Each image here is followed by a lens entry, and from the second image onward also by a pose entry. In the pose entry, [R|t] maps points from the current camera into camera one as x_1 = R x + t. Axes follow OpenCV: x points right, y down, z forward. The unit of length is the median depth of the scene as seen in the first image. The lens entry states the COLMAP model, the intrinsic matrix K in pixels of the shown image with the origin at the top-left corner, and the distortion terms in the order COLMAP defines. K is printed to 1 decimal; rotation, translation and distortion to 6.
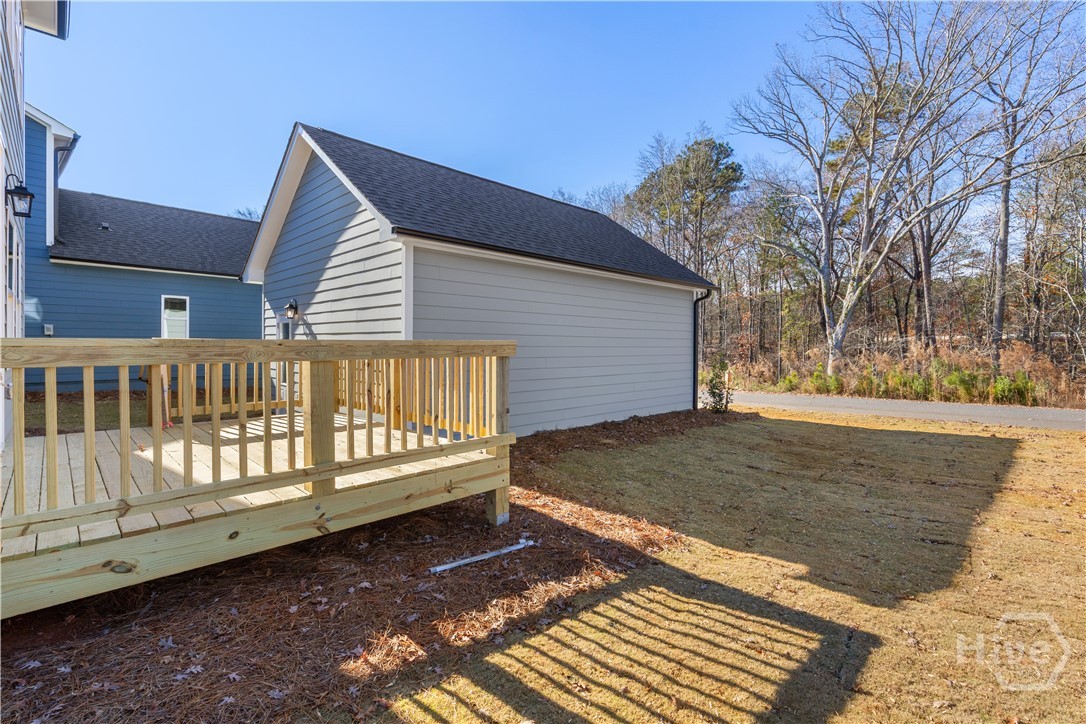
lens RADIAL K [[489.5, 0, 545.9], [0, 489.5, 348.4], [0, 0, 1]] dist [-0.003132, -0.002226]
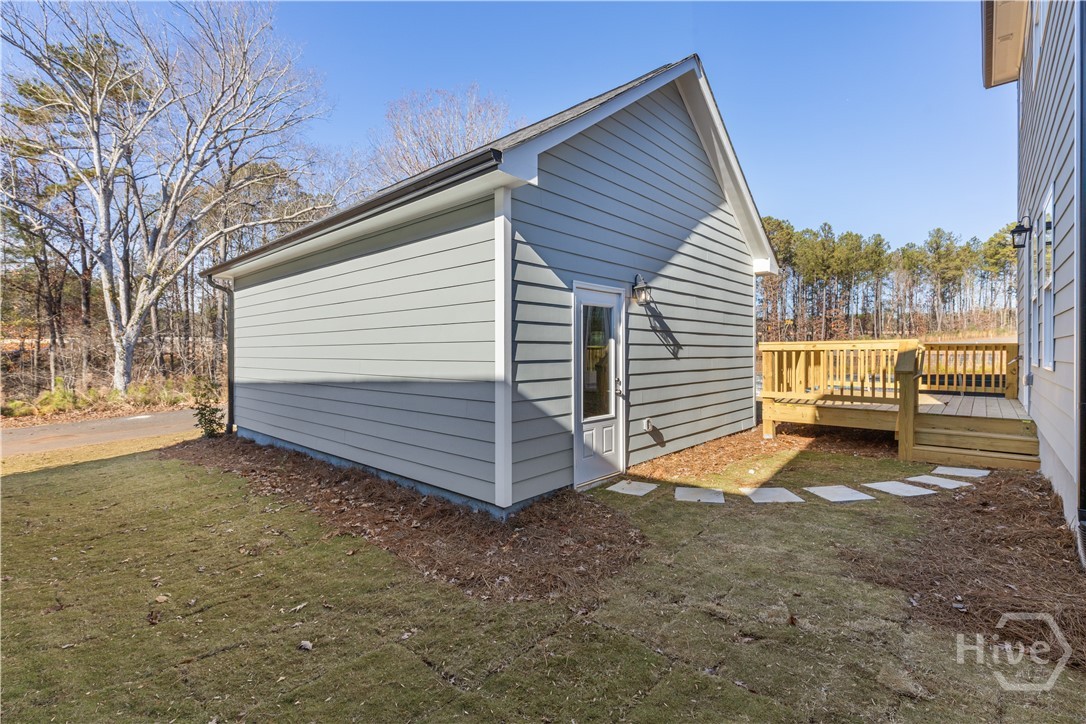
lens RADIAL K [[489.5, 0, 550.4], [0, 489.5, 355.2], [0, 0, 1]] dist [-0.003132, -0.002226]
pose [[-0.052014, -0.012873, 0.998563, -0.776133], [0.010387, 0.999856, 0.013431, -0.003286], [-0.998592, 0.011070, -0.051873, 0.777392]]
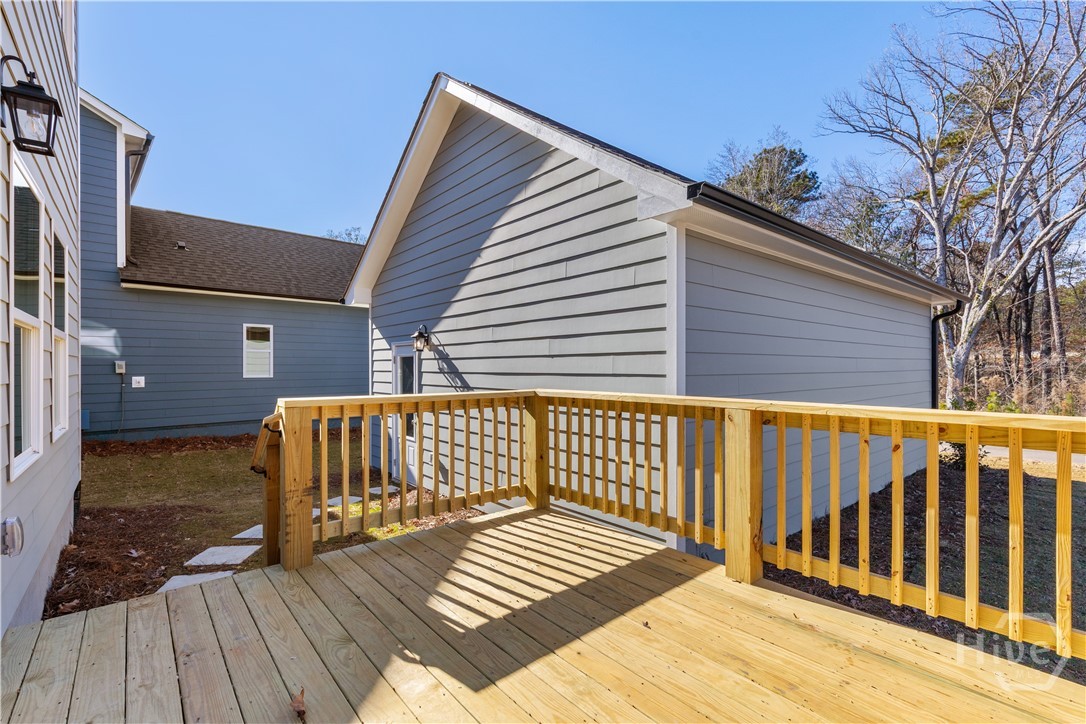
lens RADIAL K [[489.5, 0, 545.1], [0, 489.5, 368.8], [0, 0, 1]] dist [-0.003132, -0.002226]
pose [[0.995943, -0.010738, -0.089342, -0.179897], [0.010189, 0.999926, -0.006600, -0.018640], [0.089406, 0.005663, 0.995979, 0.189220]]
